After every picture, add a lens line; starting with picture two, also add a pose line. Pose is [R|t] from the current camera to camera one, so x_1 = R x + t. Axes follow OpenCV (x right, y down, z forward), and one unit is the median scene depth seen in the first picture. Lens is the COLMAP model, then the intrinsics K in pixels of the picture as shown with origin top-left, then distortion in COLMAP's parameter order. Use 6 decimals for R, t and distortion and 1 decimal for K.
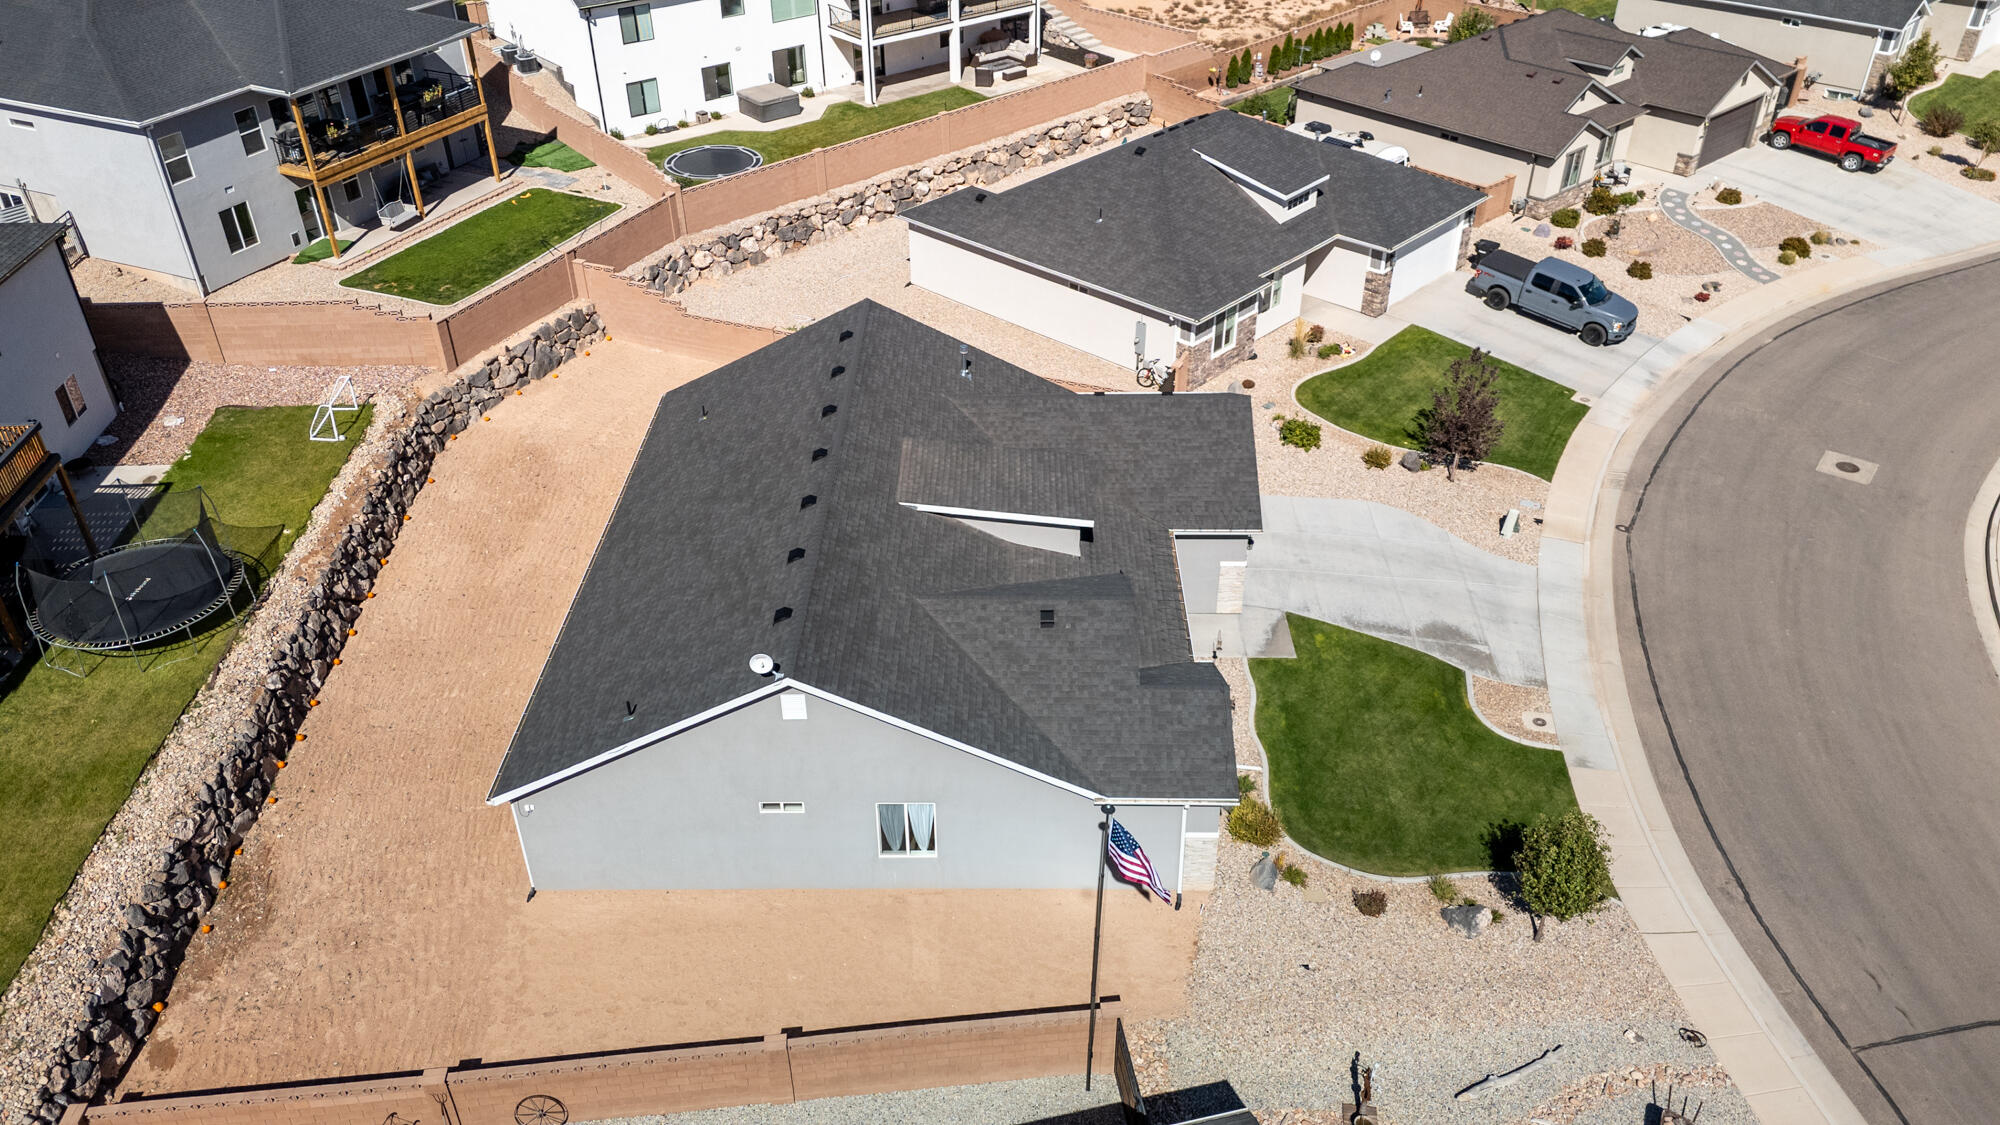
lens RADIAL K [[1462.6, 0, 1006.5], [0, 1462.6, 555.1], [0, 0, 1]] dist [0.091908, -0.090548]
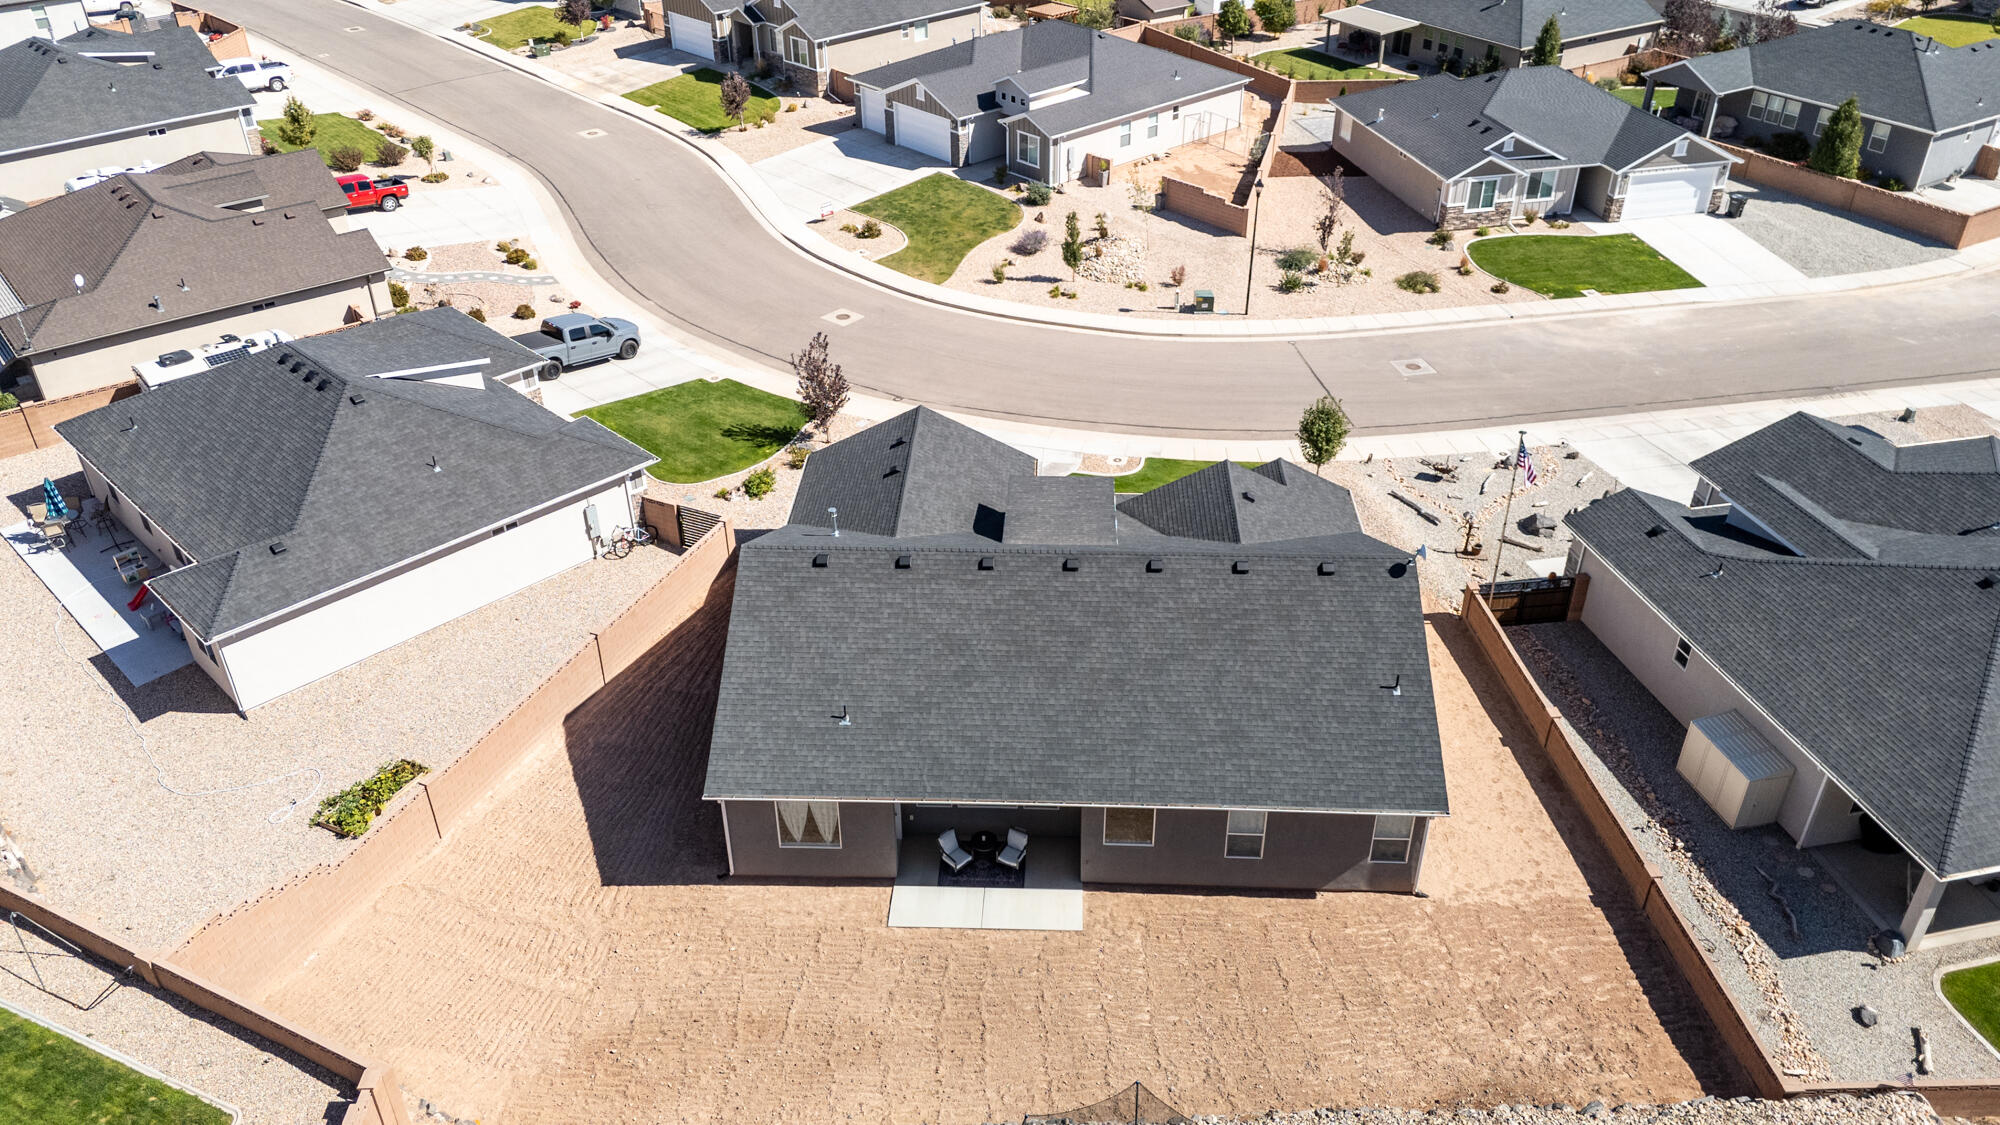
lens RADIAL K [[1462.6, 0, 1006.5], [0, 1462.6, 555.1], [0, 0, 1]] dist [0.091908, -0.090548]
pose [[0.033748, -0.533811, 0.844930, -0.718306], [0.564101, 0.708049, 0.424801, -0.387081], [-0.825016, 0.462290, 0.325019, 0.477948]]
